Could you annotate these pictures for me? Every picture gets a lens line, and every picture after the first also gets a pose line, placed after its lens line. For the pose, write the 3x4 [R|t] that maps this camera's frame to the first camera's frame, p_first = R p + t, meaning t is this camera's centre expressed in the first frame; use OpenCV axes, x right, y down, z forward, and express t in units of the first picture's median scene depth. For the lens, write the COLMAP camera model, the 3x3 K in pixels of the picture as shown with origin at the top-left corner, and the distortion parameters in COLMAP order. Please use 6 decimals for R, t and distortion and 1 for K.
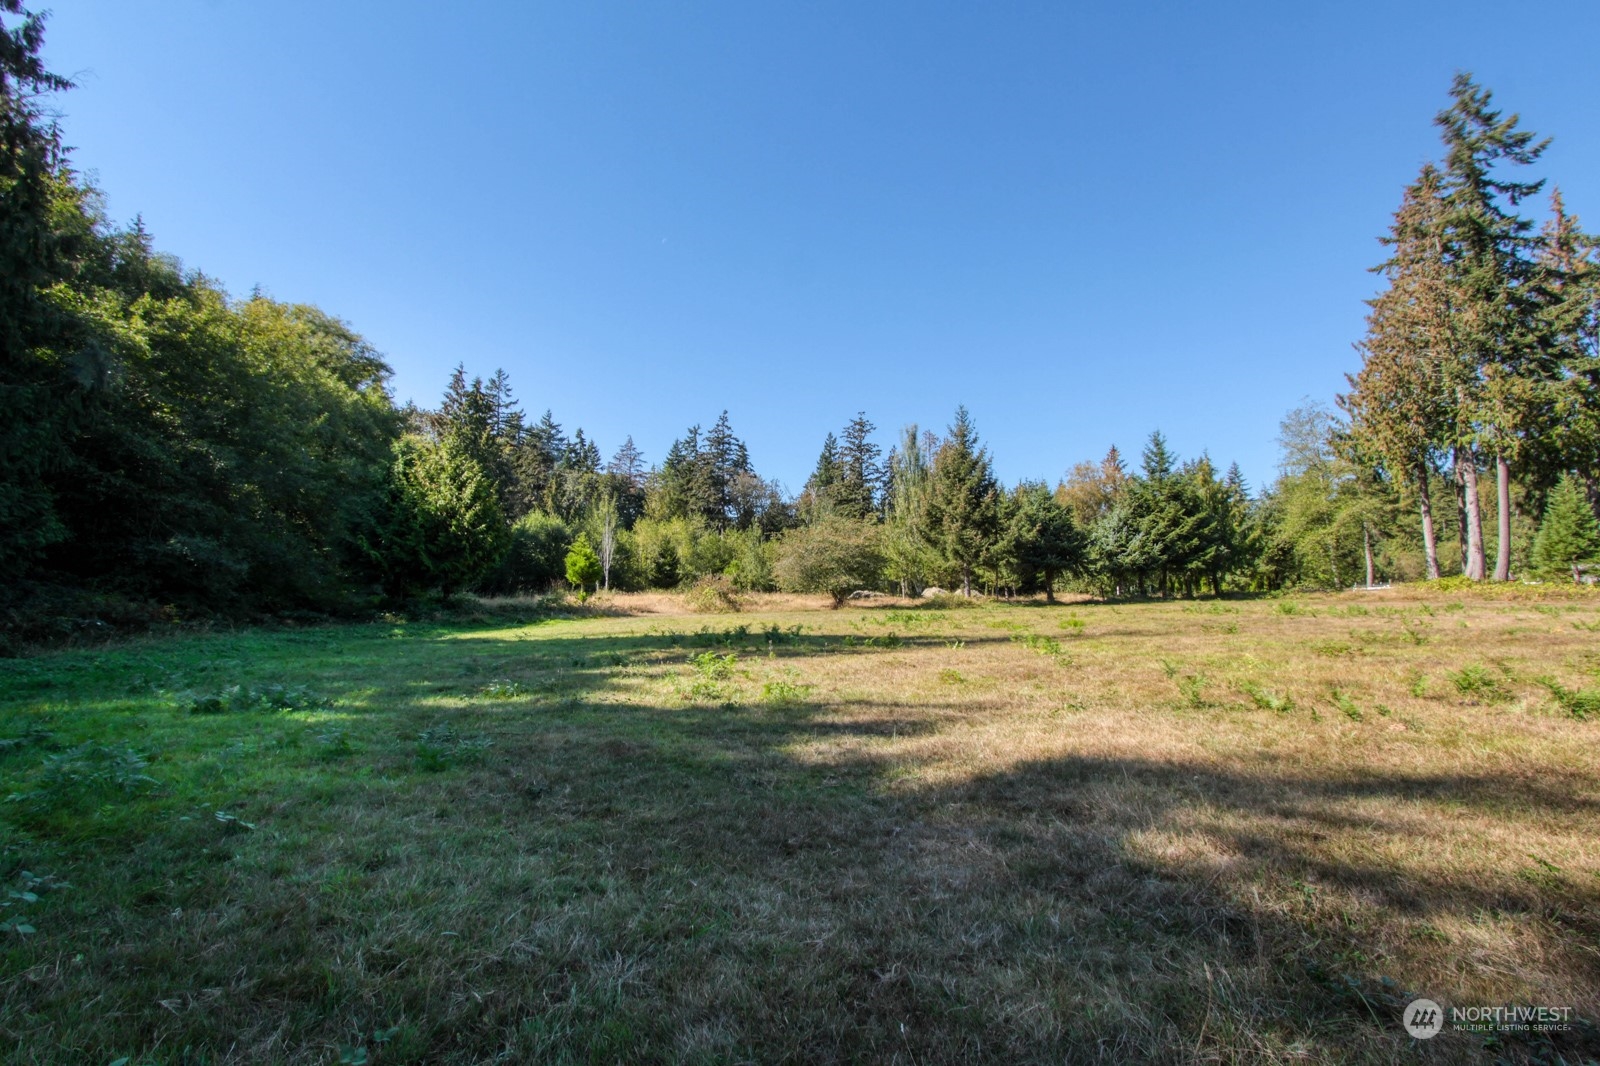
lens RADIAL K [[753.1, 0, 795.3], [0, 753.1, 530.6], [0, 0, 1]] dist [-0.013652, -0.000016]
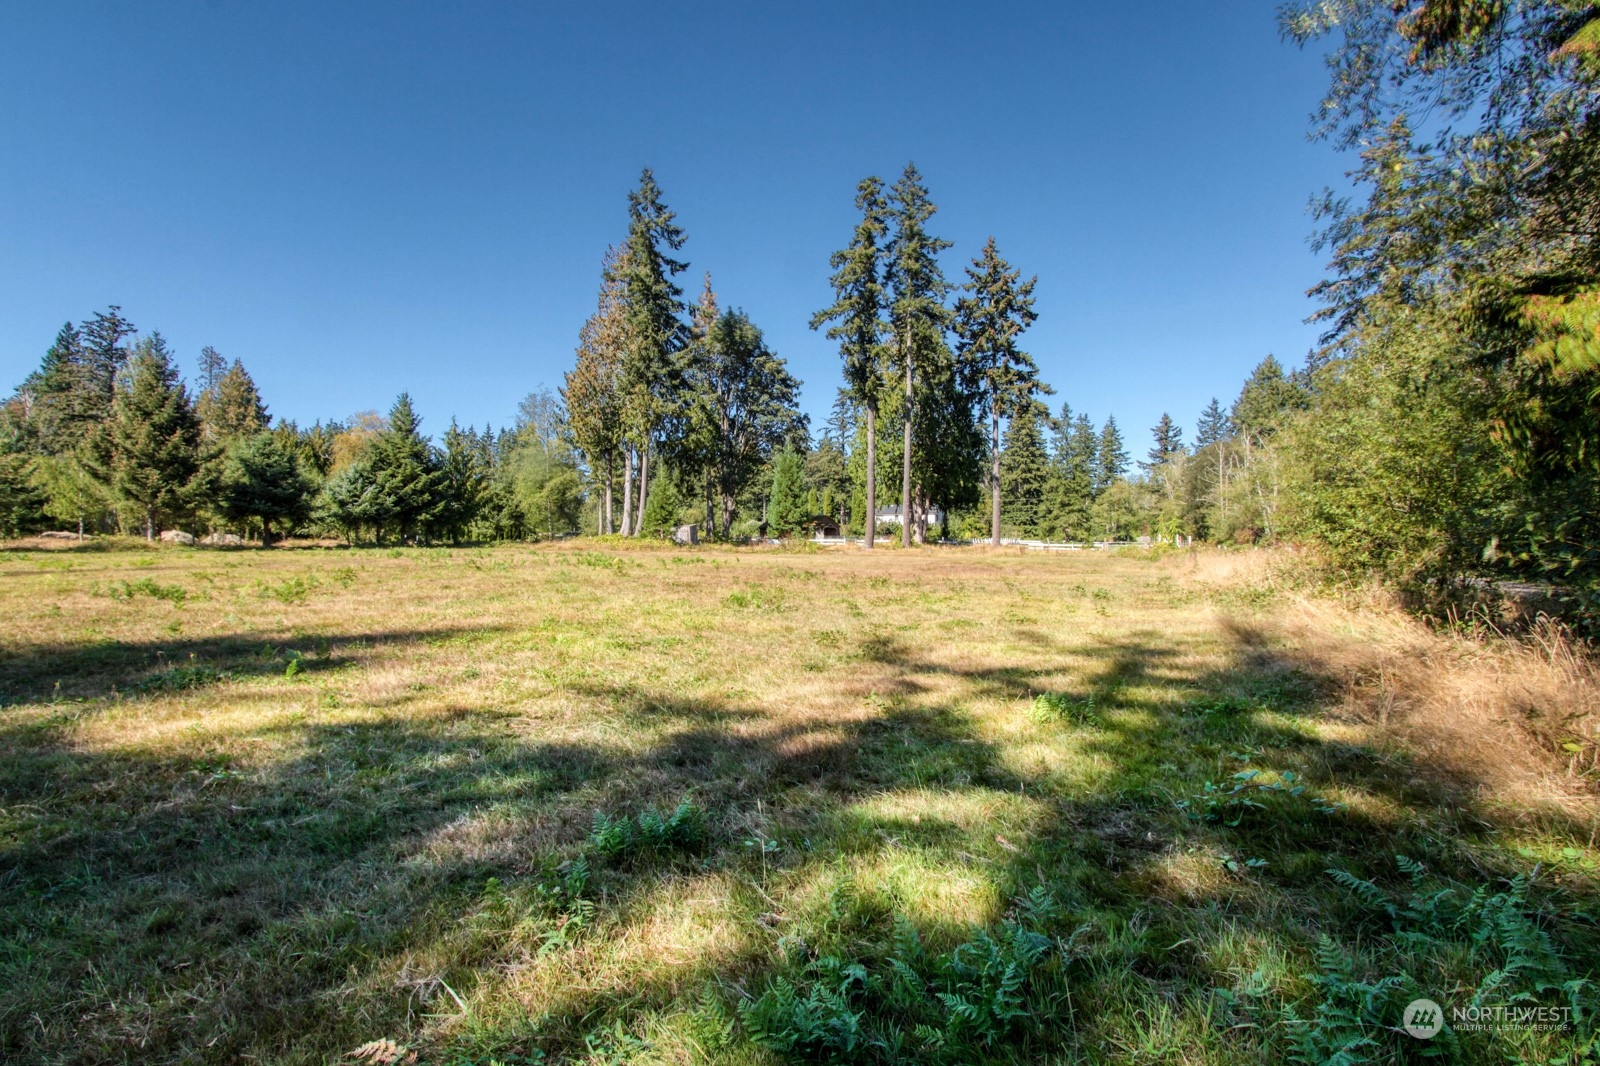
lens RADIAL K [[746.4, 0, 796.0], [0, 746.4, 532.8], [0, 0, 1]] dist [-0.016067, 0.000374]
pose [[0.693131, 0.028823, 0.720235, 0.106972], [-0.077950, 0.996338, 0.035144, -0.013377], [-0.716584, -0.080501, 0.692839, -0.182423]]
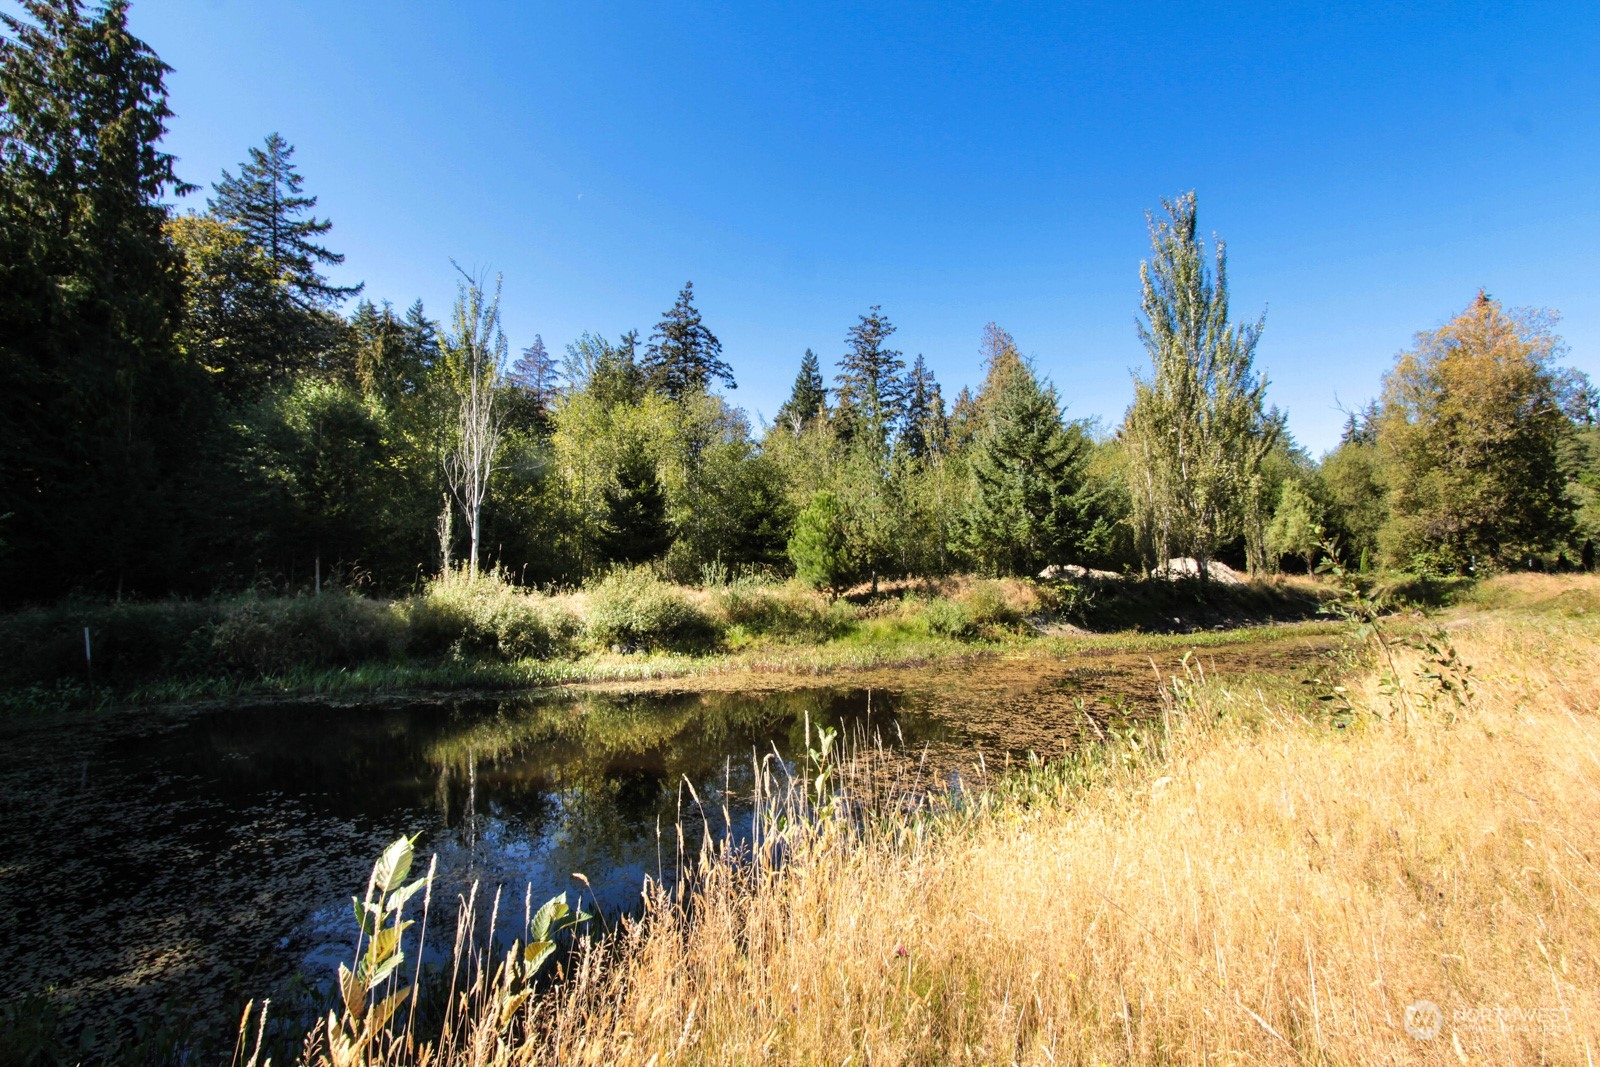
lens RADIAL K [[746.4, 0, 796.0], [0, 746.4, 533.3], [0, 0, 1]] dist [-0.016067, 0.000374]
pose [[0.993658, 0.000399, 0.112447, -0.199375], [-0.006380, 0.998583, 0.052840, 0.059167], [-0.112266, -0.053223, 0.992252, 0.923335]]
